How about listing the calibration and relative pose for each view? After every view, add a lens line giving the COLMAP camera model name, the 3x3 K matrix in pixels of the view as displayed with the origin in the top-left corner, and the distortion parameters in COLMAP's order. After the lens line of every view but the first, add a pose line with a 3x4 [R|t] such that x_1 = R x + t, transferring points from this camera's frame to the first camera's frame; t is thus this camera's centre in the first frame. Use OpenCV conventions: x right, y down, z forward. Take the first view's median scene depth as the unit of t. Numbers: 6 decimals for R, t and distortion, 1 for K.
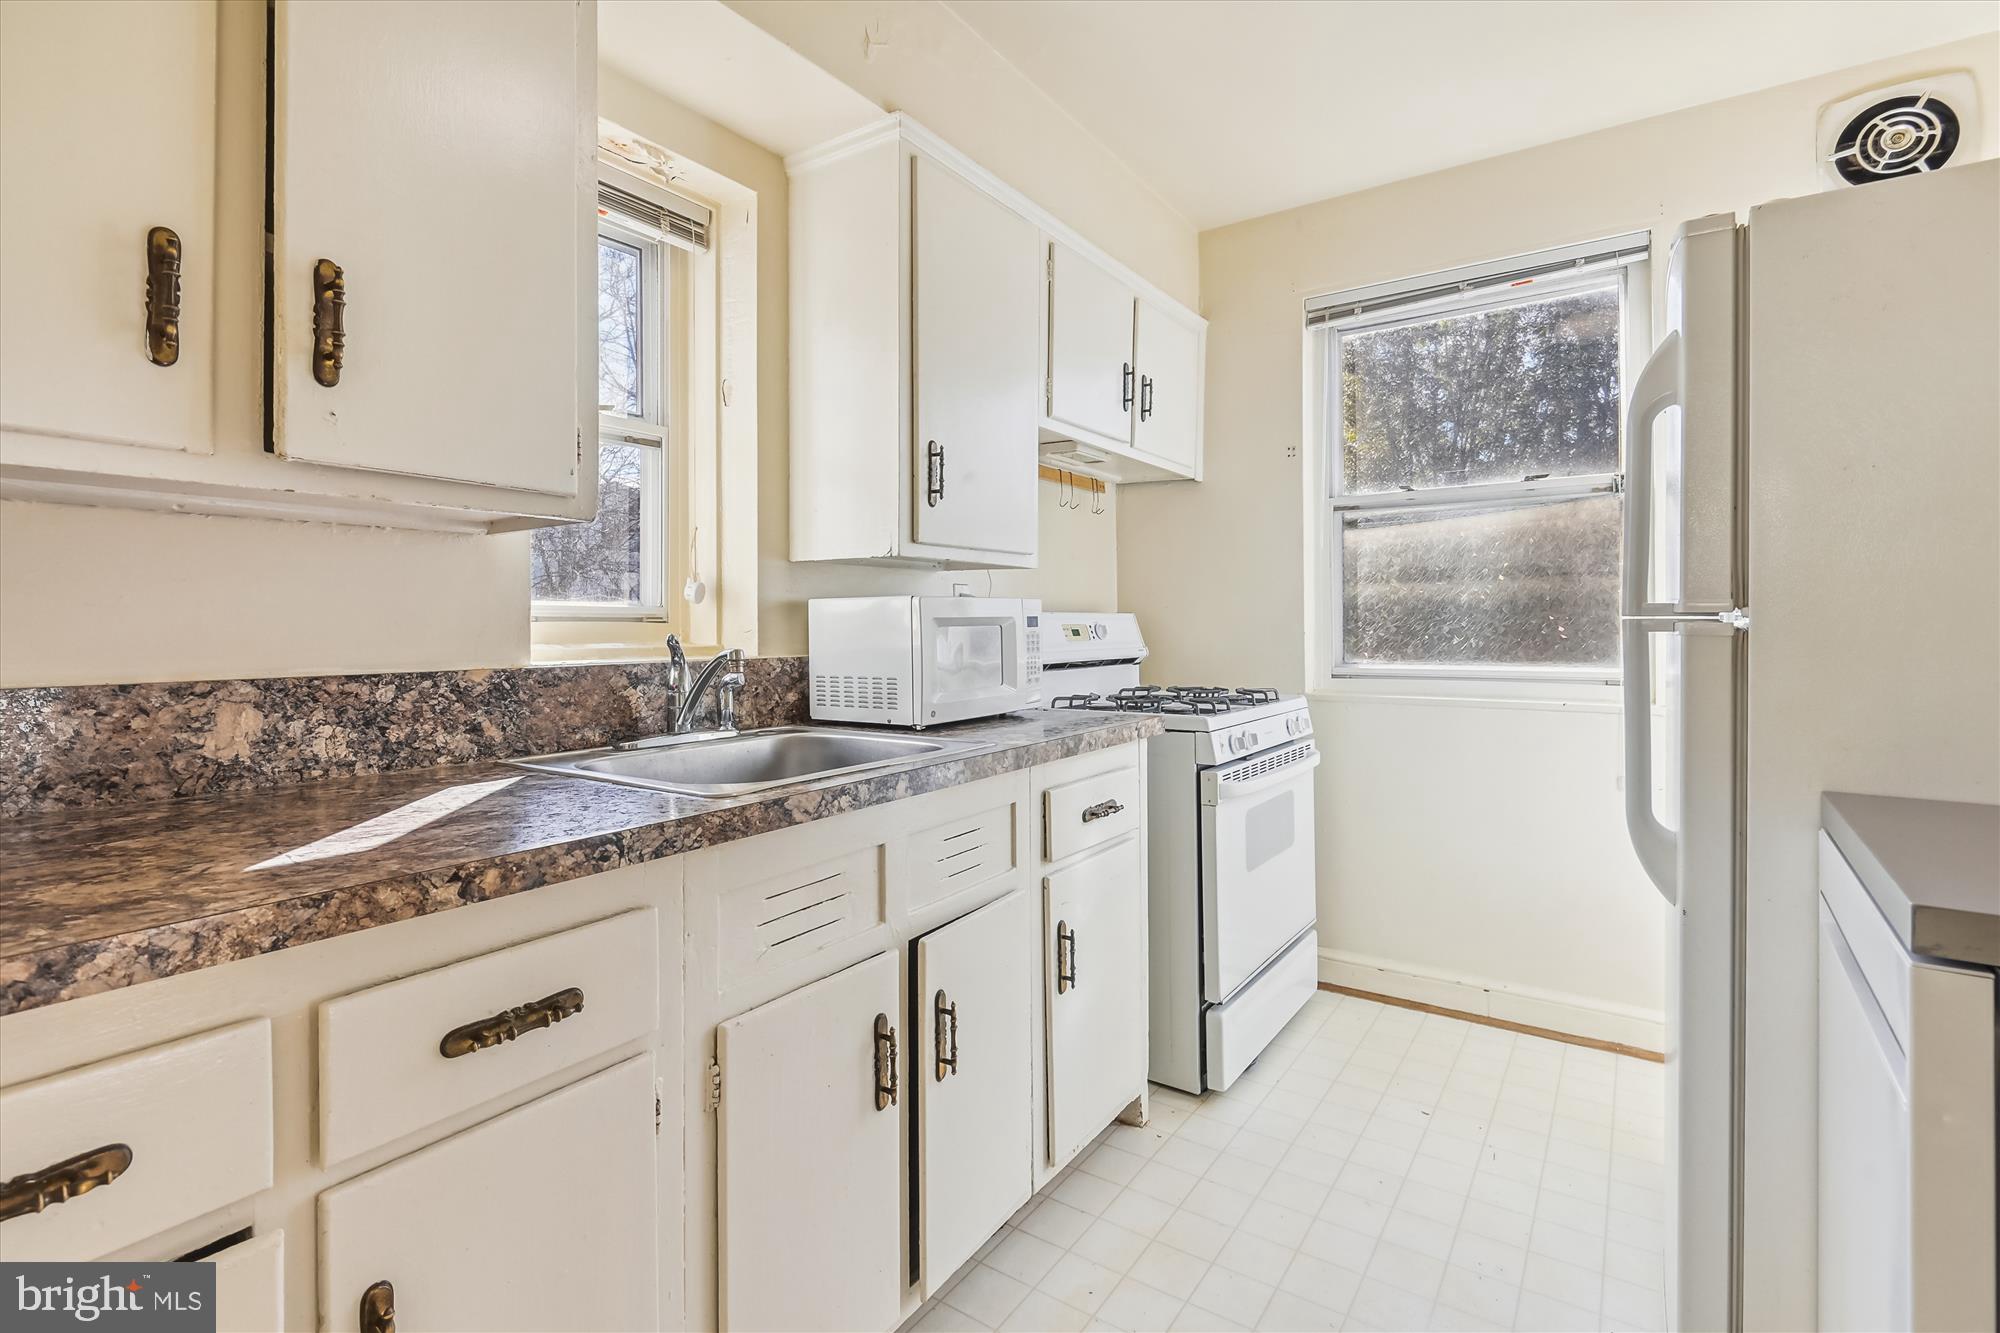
lens RADIAL K [[909.7, 0, 1000.0], [0, 909.7, 666.5], [0, 0, 1]] dist [-0.038363, -0.000074]
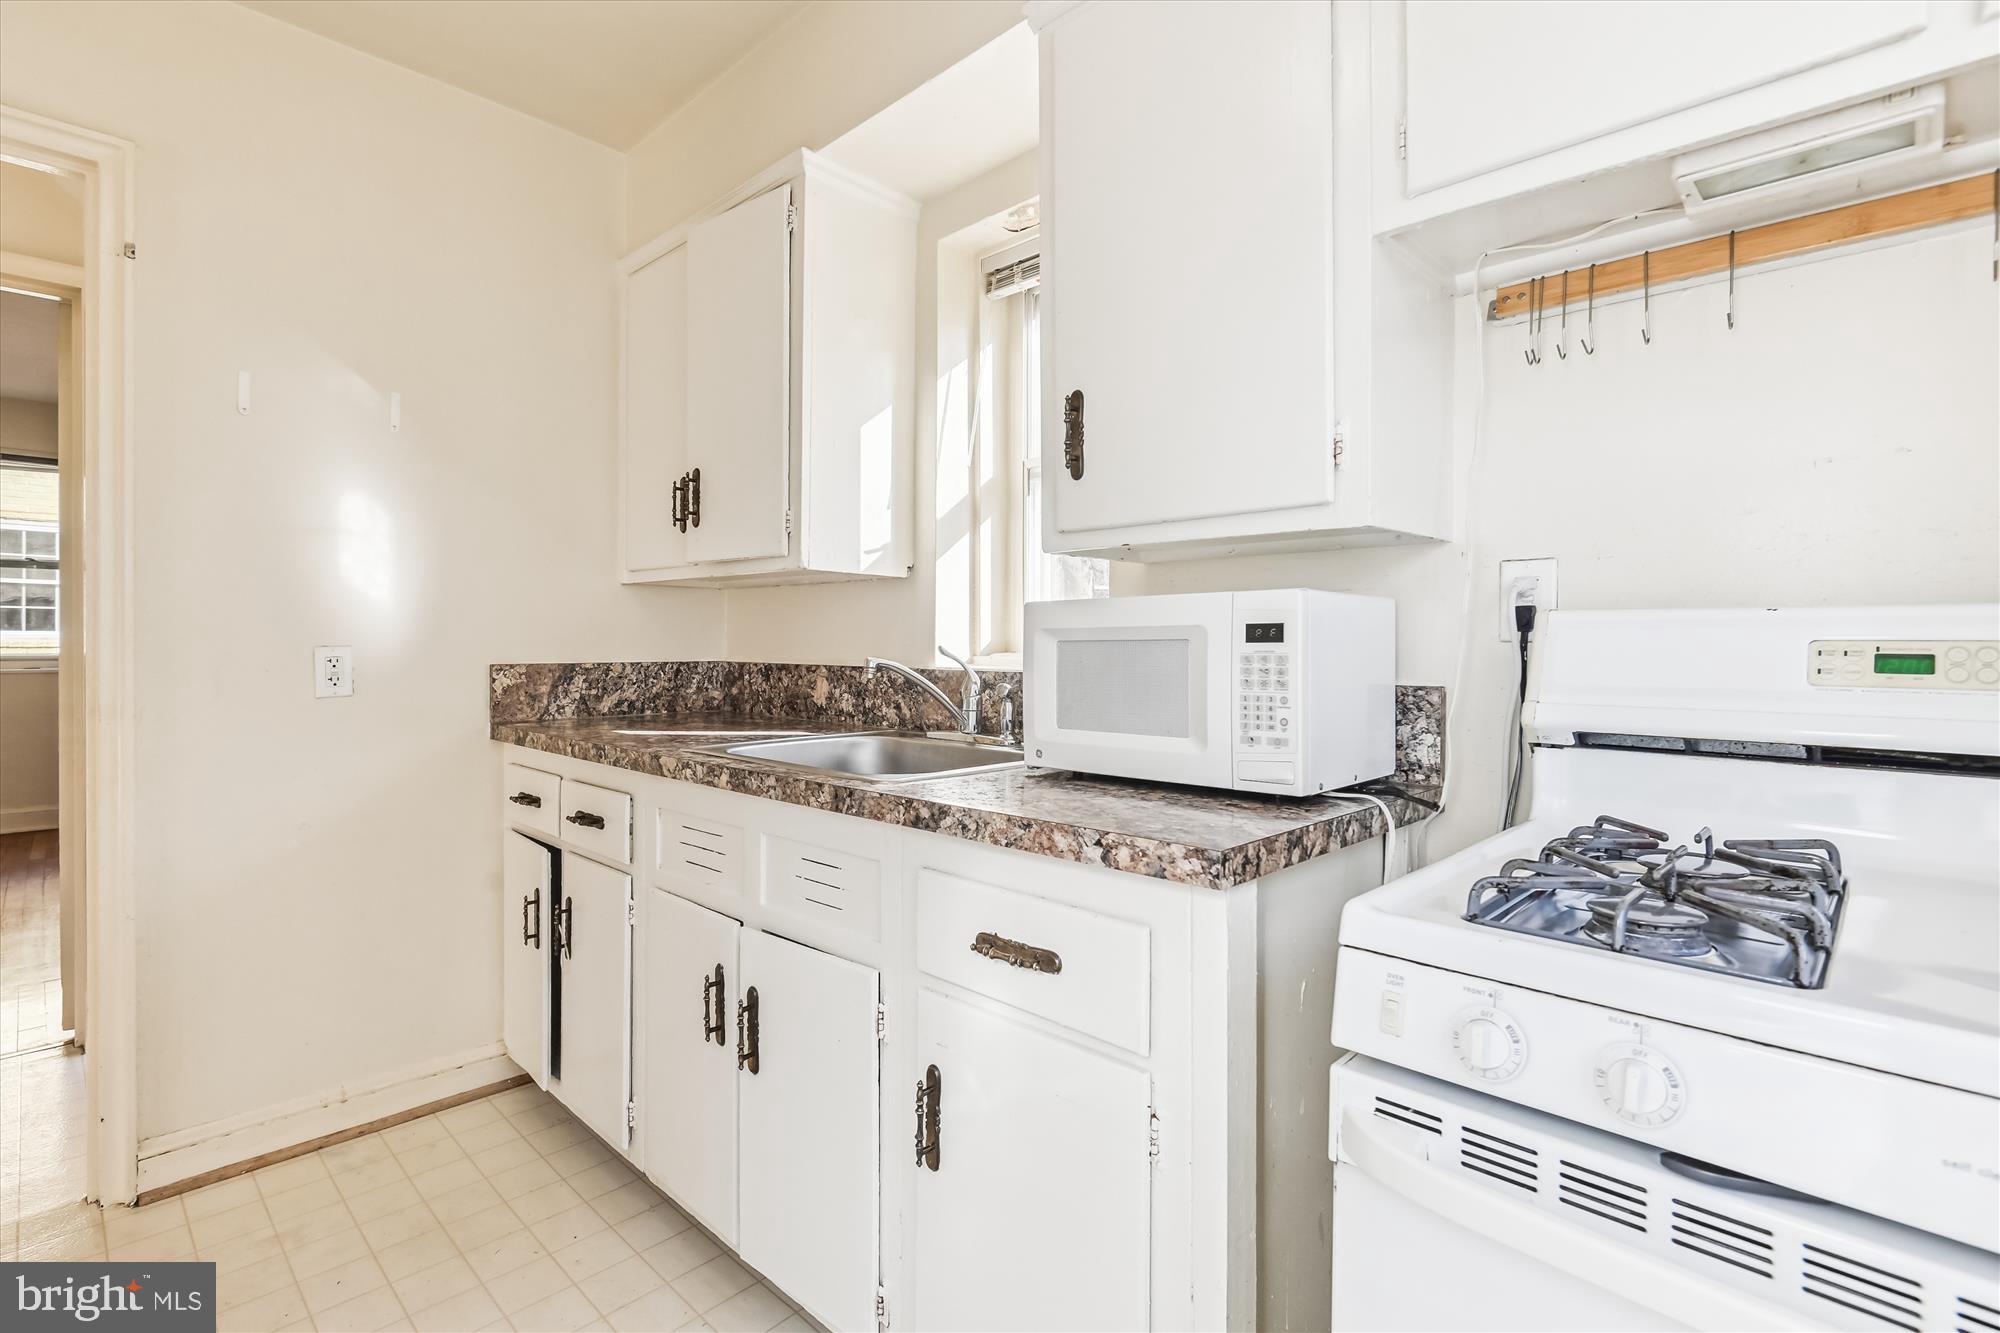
lens RADIAL K [[933.6, 0, 990.4], [0, 933.6, 638.9], [0, 0, 1]] dist [0.003818, -0.000465]
pose [[-0.159031, -0.000653, -0.987273, 0.846457], [-0.050532, 0.998694, 0.007480, -0.057551], [0.985980, 0.051079, -0.158856, 1.286612]]
